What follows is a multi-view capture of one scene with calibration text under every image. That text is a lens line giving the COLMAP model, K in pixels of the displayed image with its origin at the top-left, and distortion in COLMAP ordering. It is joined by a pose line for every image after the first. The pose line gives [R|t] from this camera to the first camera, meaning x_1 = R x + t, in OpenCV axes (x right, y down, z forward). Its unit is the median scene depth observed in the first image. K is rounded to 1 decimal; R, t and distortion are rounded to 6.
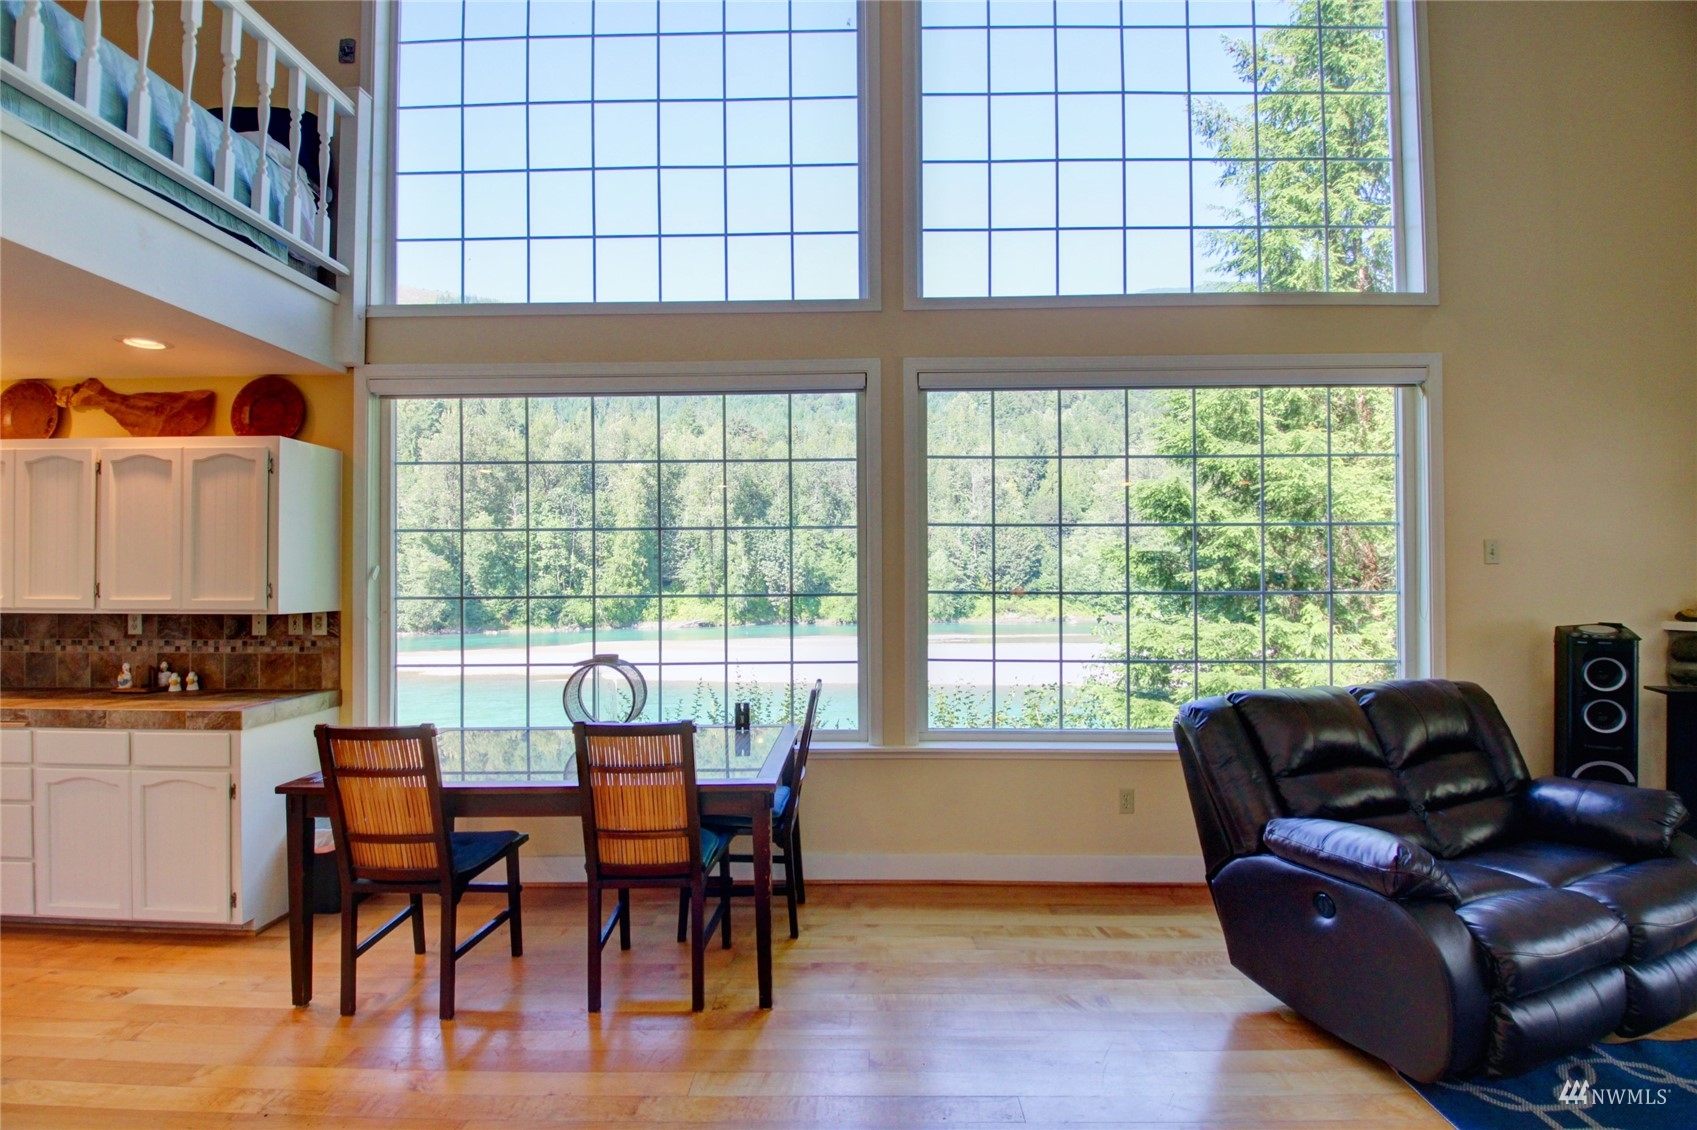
lens RADIAL K [[668.6, 0, 777.5], [0, 668.6, 579.7], [0, 0, 1]] dist [0.011217, -0.018370]
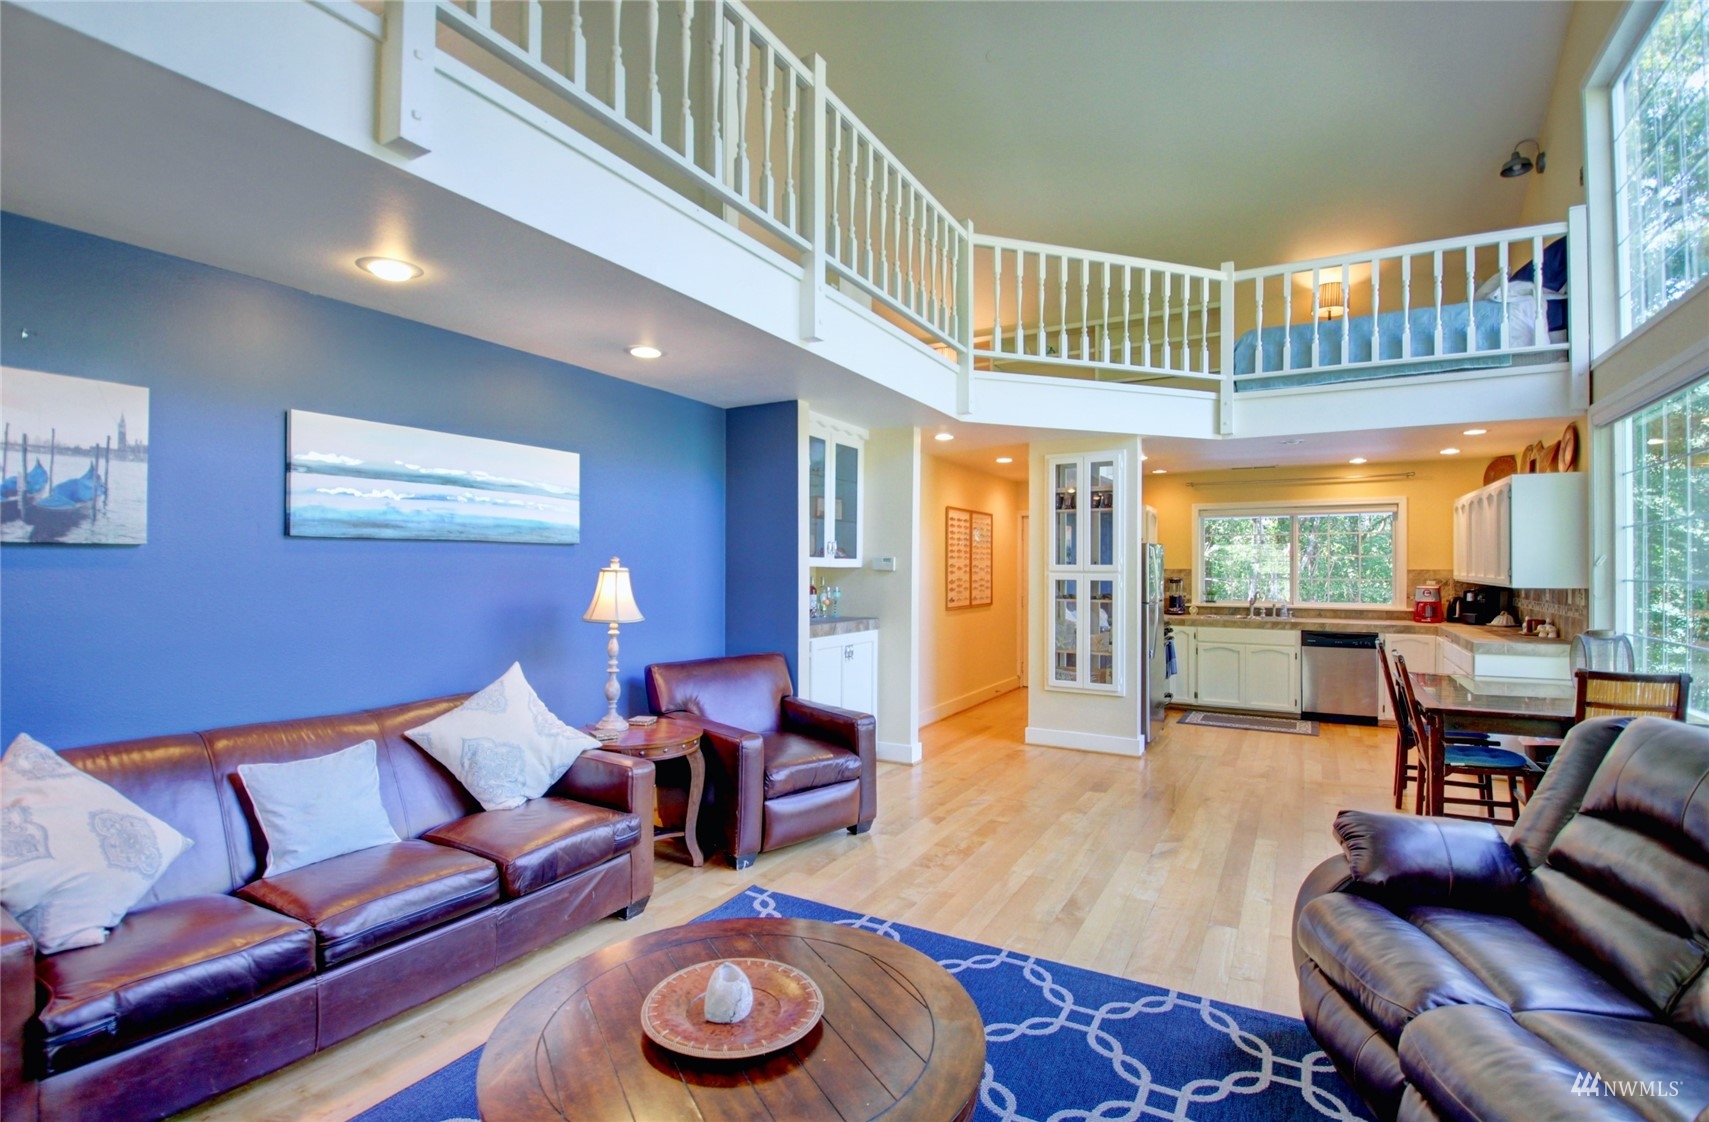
lens RADIAL K [[808.3, 0, 850.2], [0, 808.3, 555.9], [0, 0, 1]] dist [0.032269, -0.038012]
pose [[-0.471460, -0.008056, -0.881851, 1.506996], [0.004101, 0.999927, -0.011327, -0.007612], [0.881878, -0.008956, -0.471392, 0.447501]]
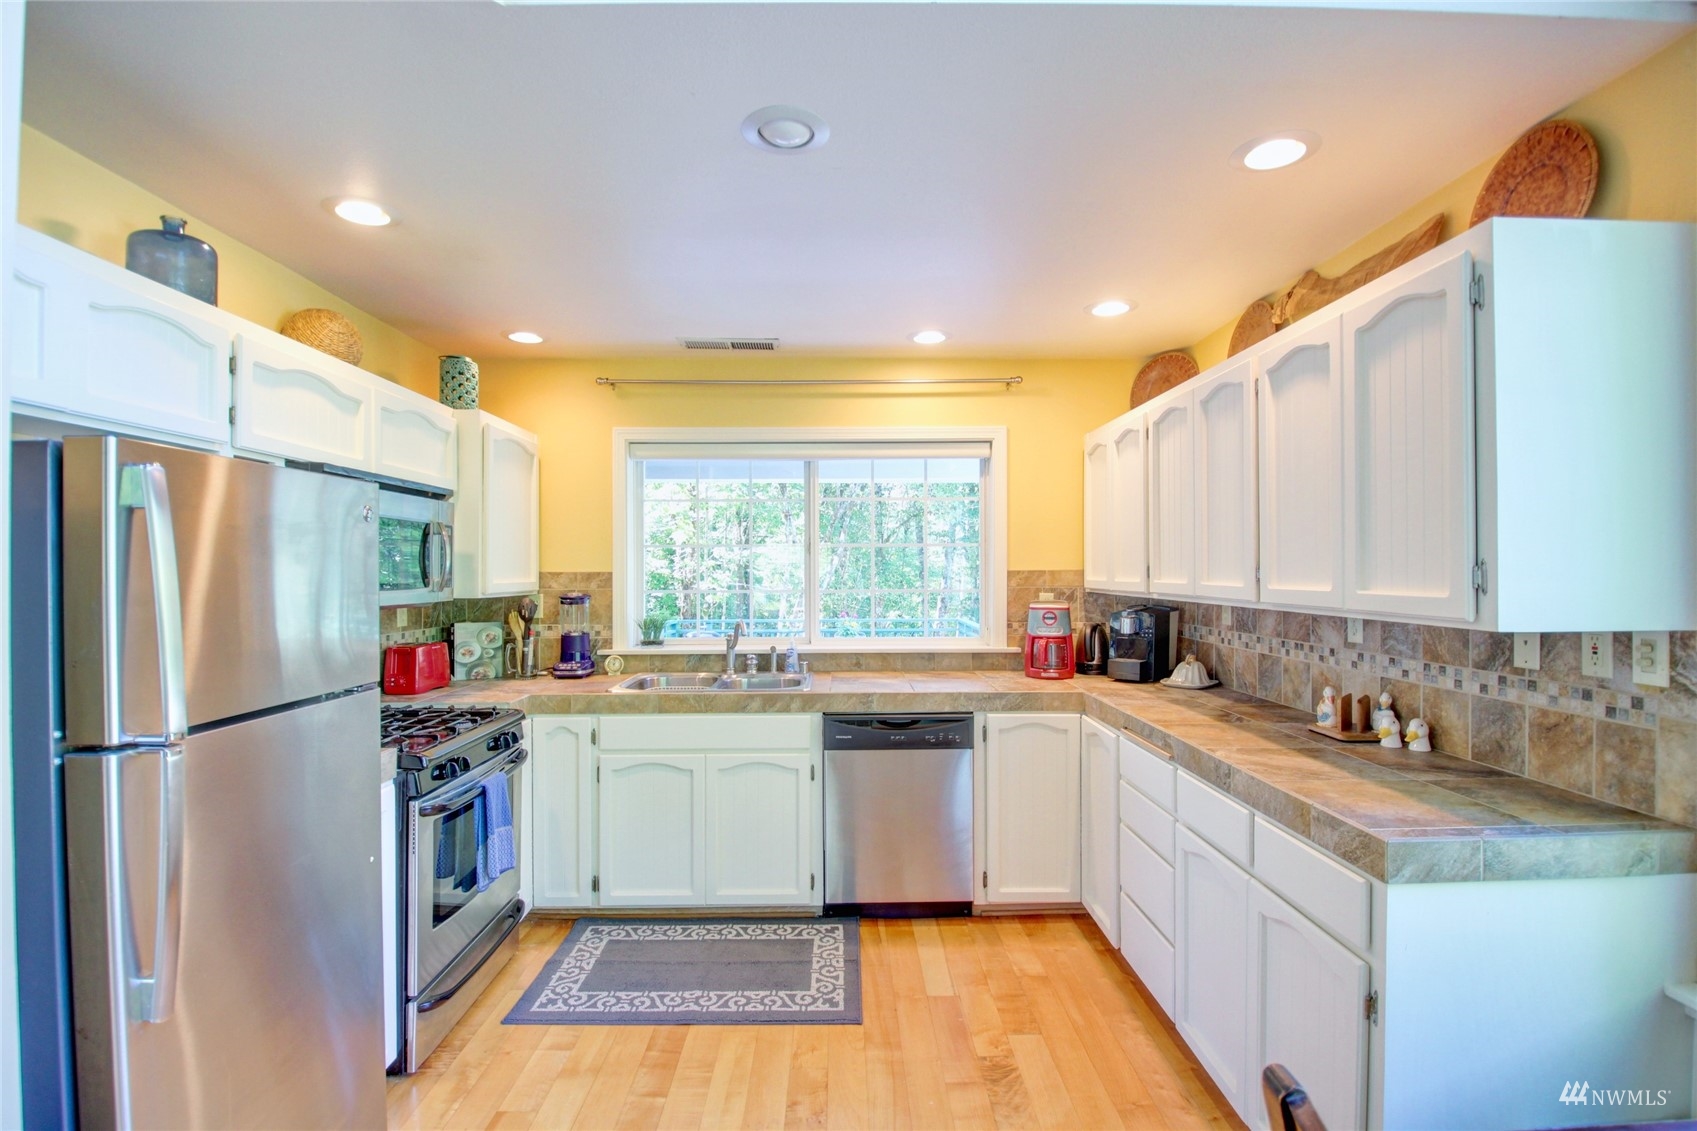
lens RADIAL K [[797.9, 0, 848.5], [0, 797.9, 565.5], [0, 0, 1]] dist [-0.000247, -0.019366]
pose [[0.037525, -0.002353, -0.999293, -0.217626], [0.006845, 0.999974, -0.002098, 0.005830], [0.999272, -0.006762, 0.037541, 0.483069]]
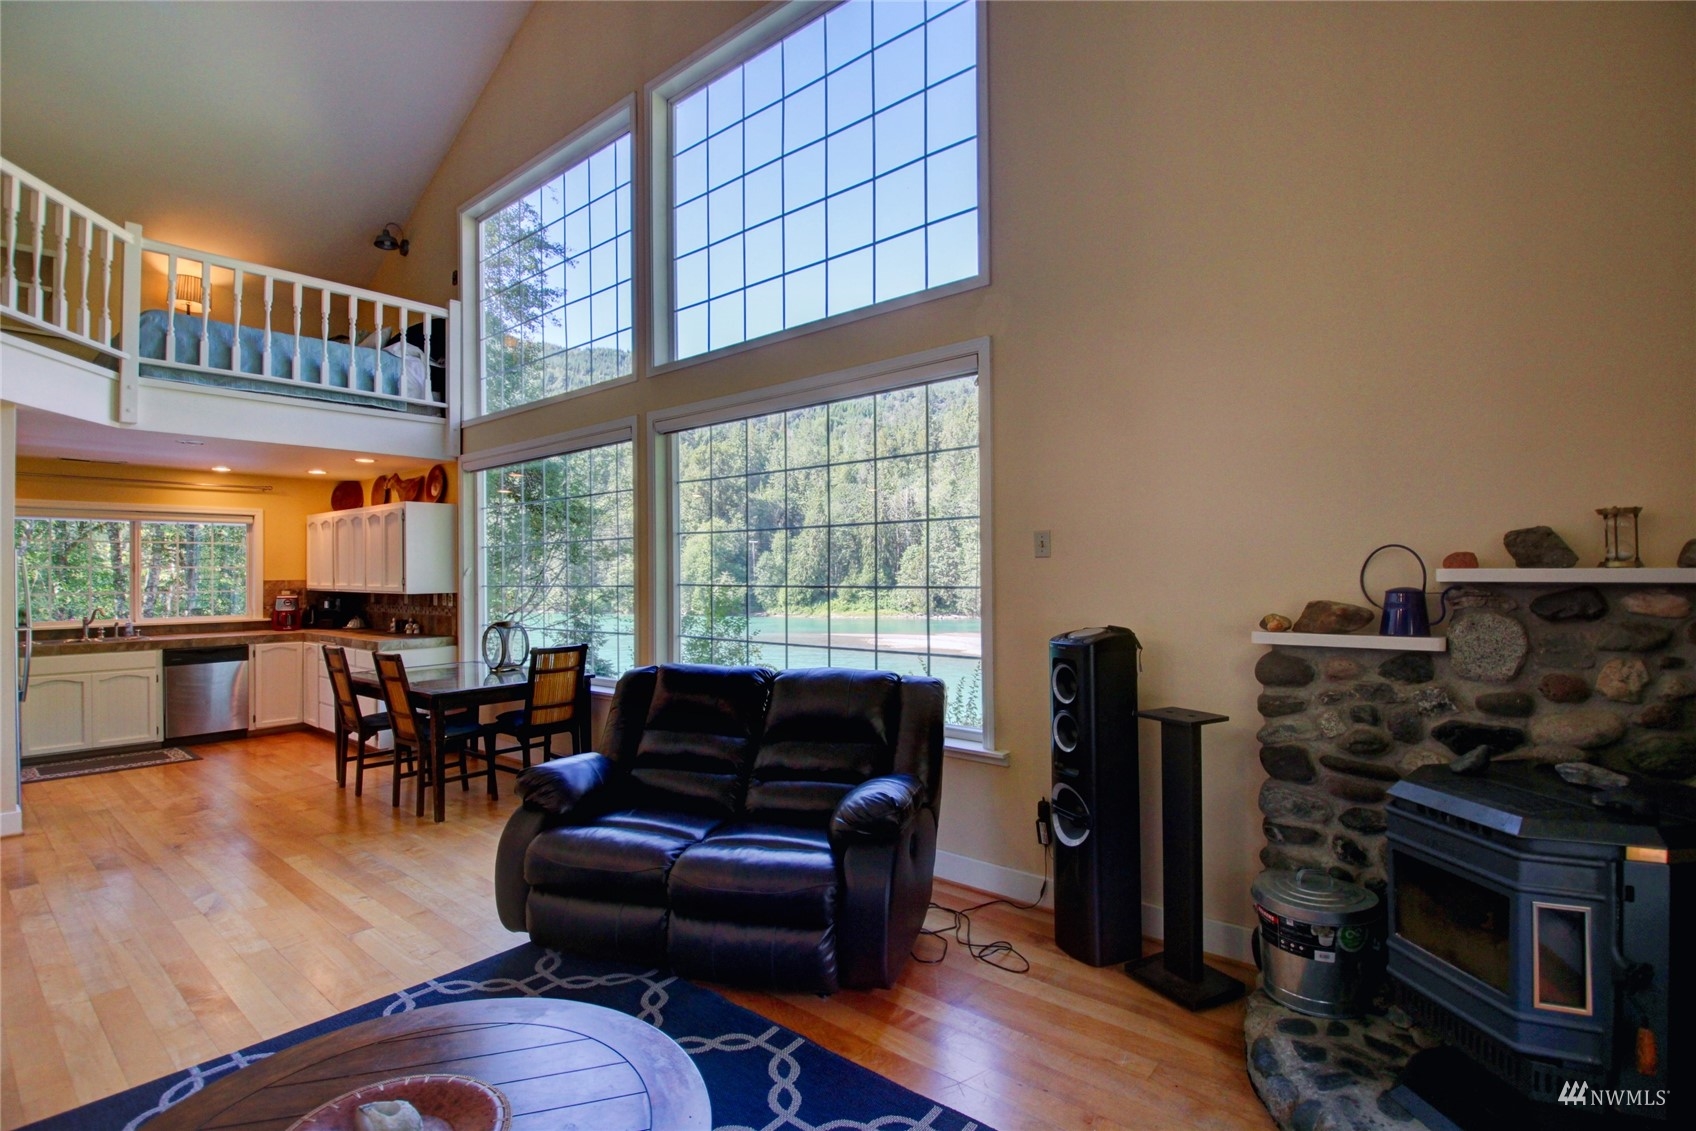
lens RADIAL K [[797.4, 0, 848.0], [0, 797.4, 565.5], [0, 0, 1]] dist [-0.000247, -0.019366]
pose [[0.784017, -0.008681, -0.620679, 1.500606], [0.009215, 0.999955, -0.002346, -0.011616], [0.620671, -0.003880, 0.784062, -0.024406]]
